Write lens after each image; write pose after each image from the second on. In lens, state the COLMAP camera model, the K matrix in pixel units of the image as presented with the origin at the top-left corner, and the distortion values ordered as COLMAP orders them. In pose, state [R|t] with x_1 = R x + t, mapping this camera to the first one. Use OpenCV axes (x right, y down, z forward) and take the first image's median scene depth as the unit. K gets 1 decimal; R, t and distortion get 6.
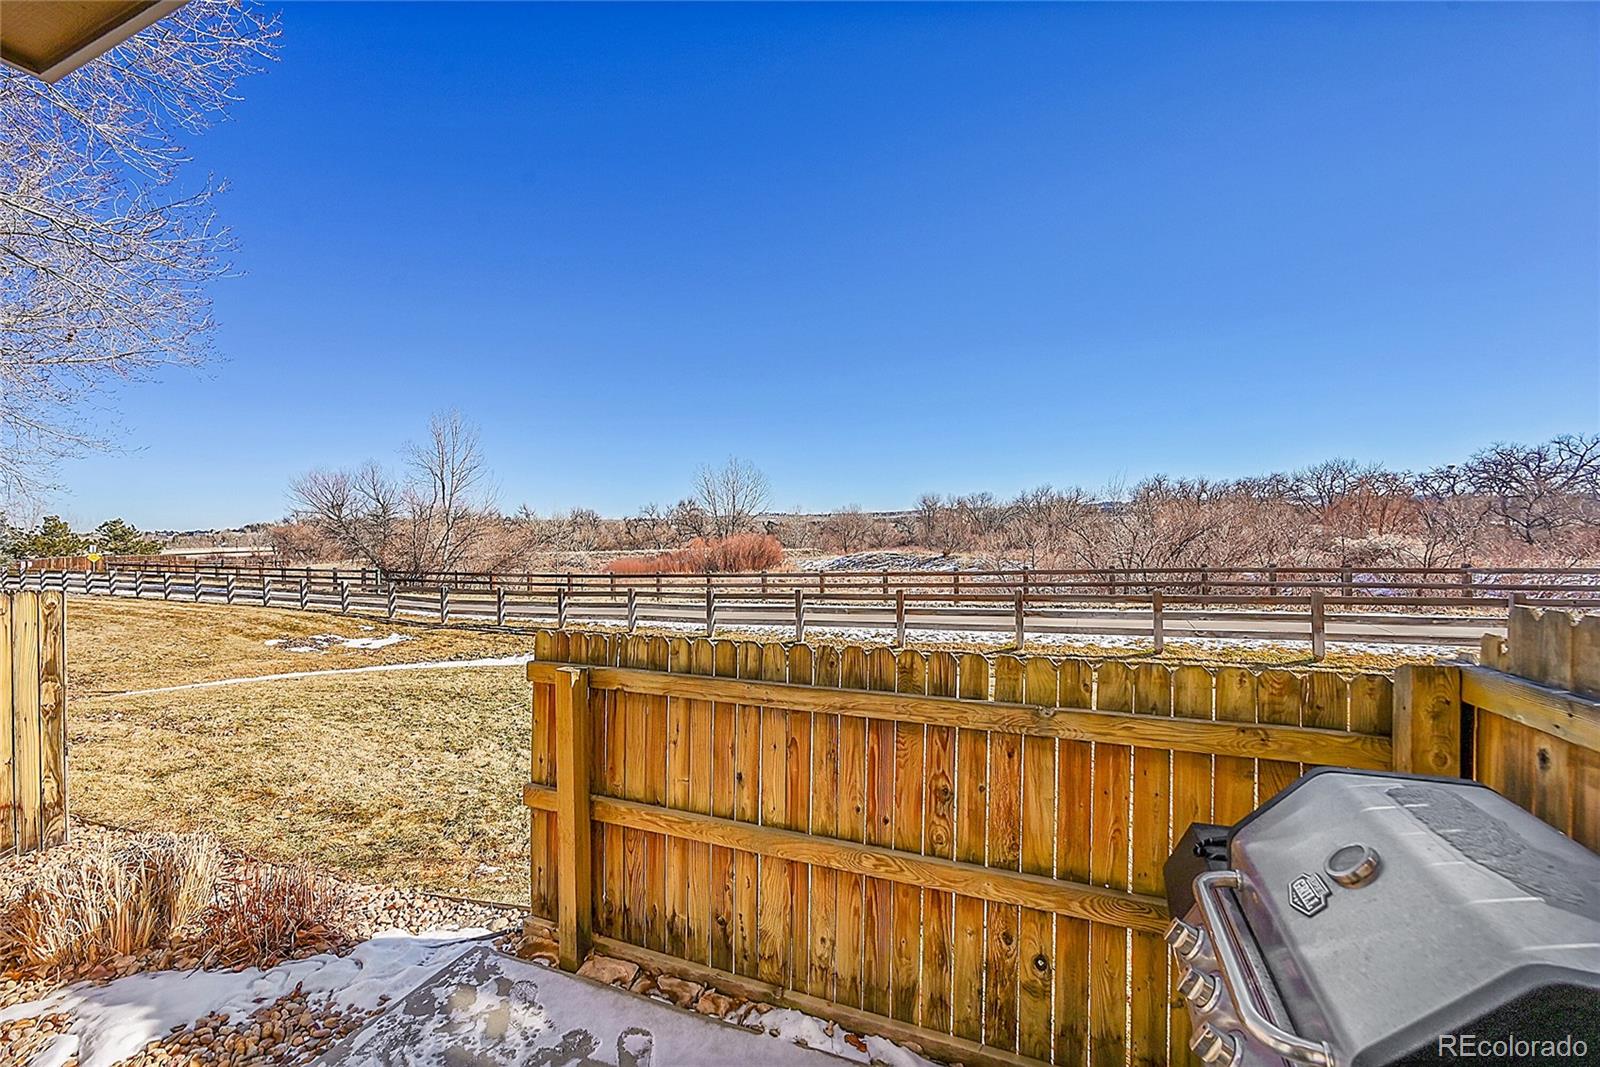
lens RADIAL K [[639.3, 0, 796.7], [0, 639.3, 531.5], [0, 0, 1]] dist [-0.000128, 0.000160]
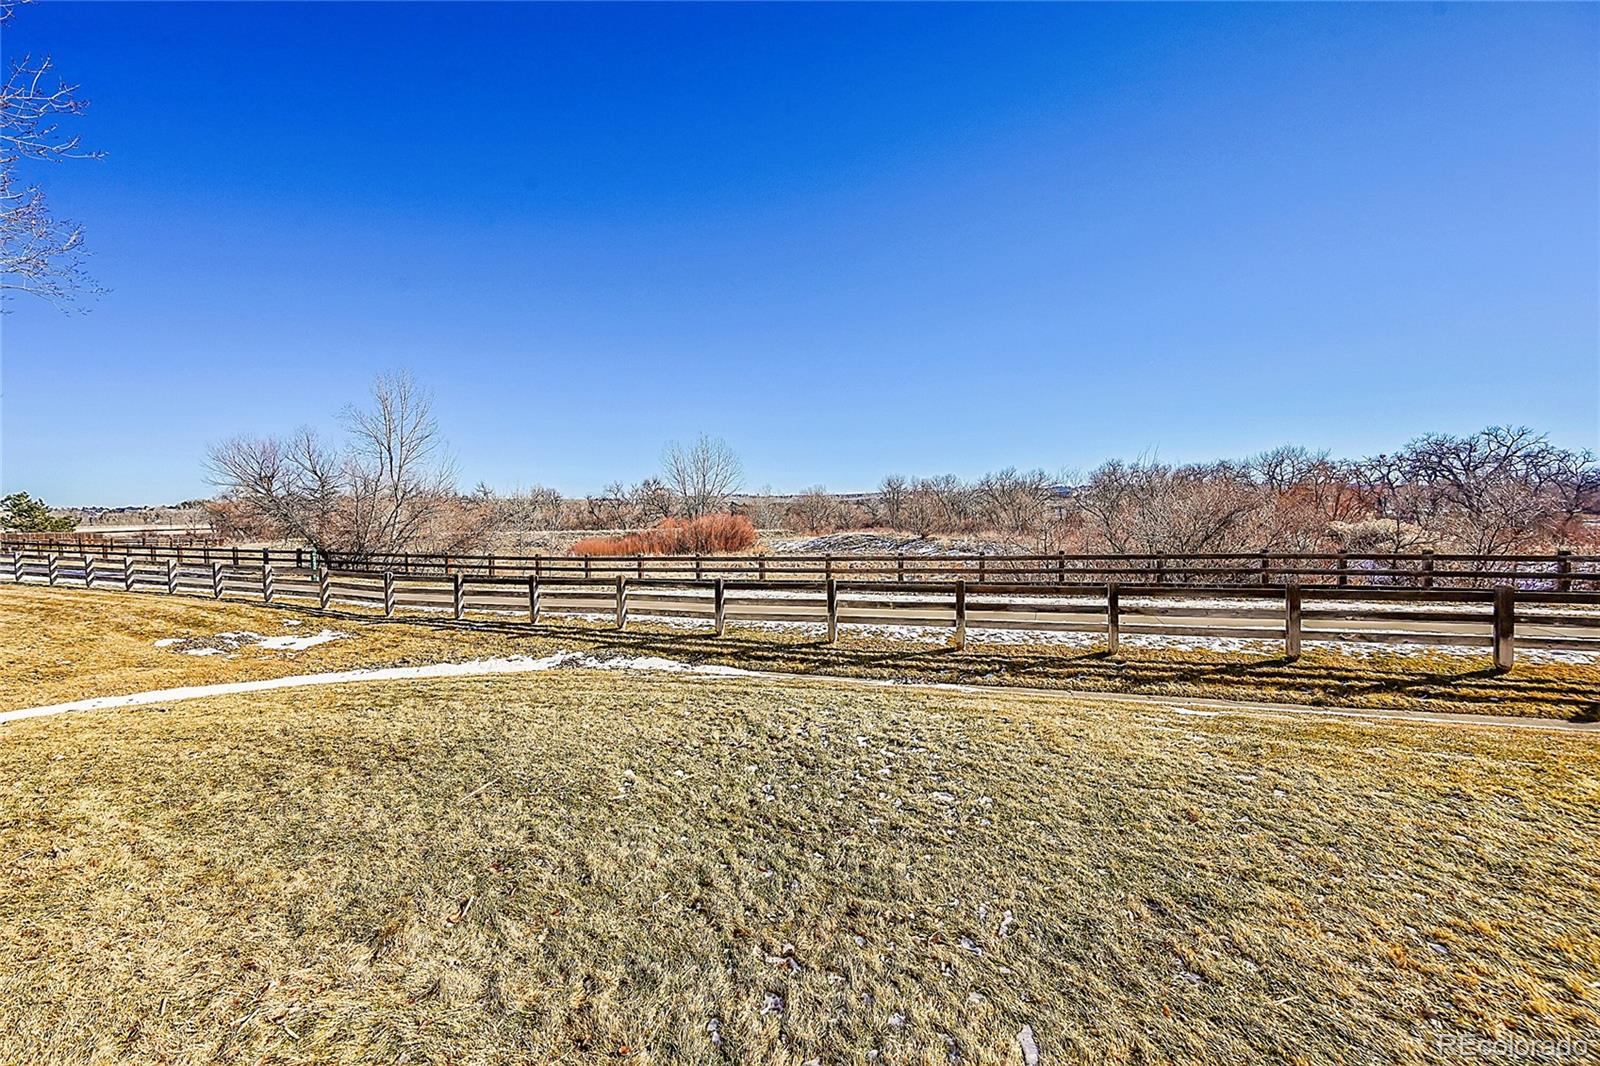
lens RADIAL K [[628.8, 0, 797.7], [0, 628.8, 530.8], [0, 0, 1]] dist [-0.001724, -0.000243]
pose [[0.998005, 0.005718, 0.062875, -0.050736], [-0.007507, 0.999572, 0.028263, 0.003249], [-0.062687, -0.028678, 0.997621, 0.108390]]
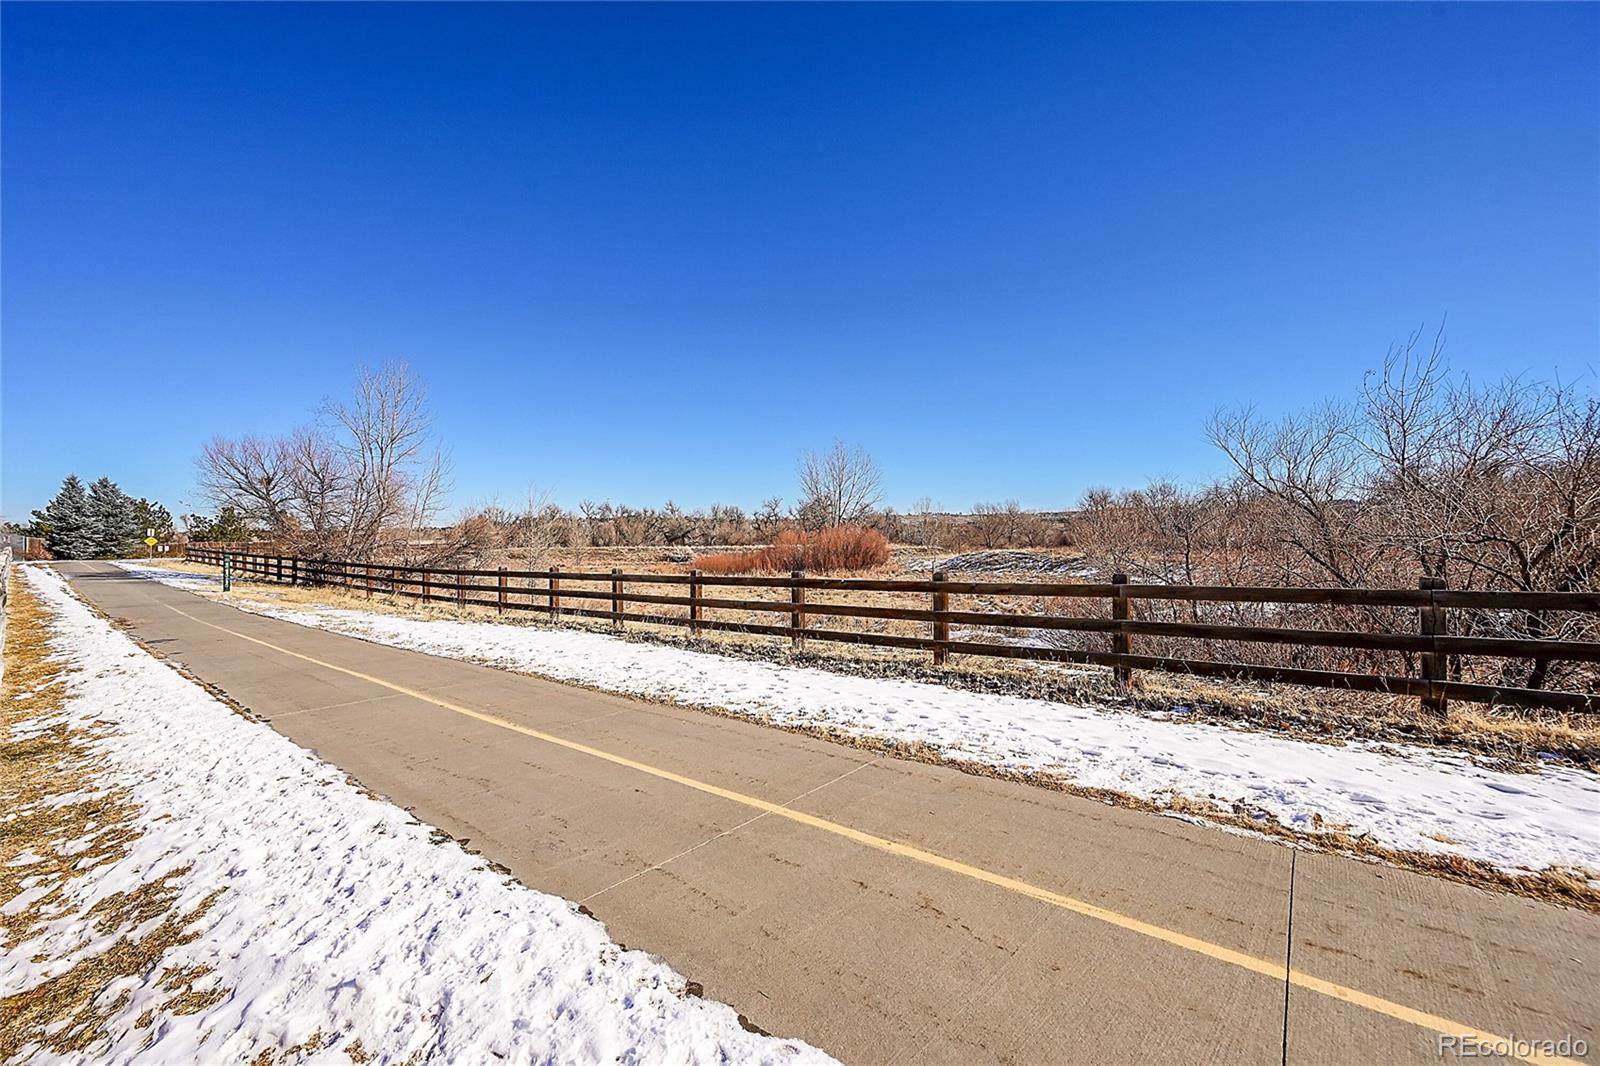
lens RADIAL K [[639.3, 0, 796.7], [0, 639.3, 531.0], [0, 0, 1]] dist [-0.000128, 0.000160]
pose [[0.969497, 0.008625, -0.244952, 0.197959], [-0.008694, 0.999962, 0.000798, 0.023849], [0.244949, 0.001356, 0.969535, 0.451554]]
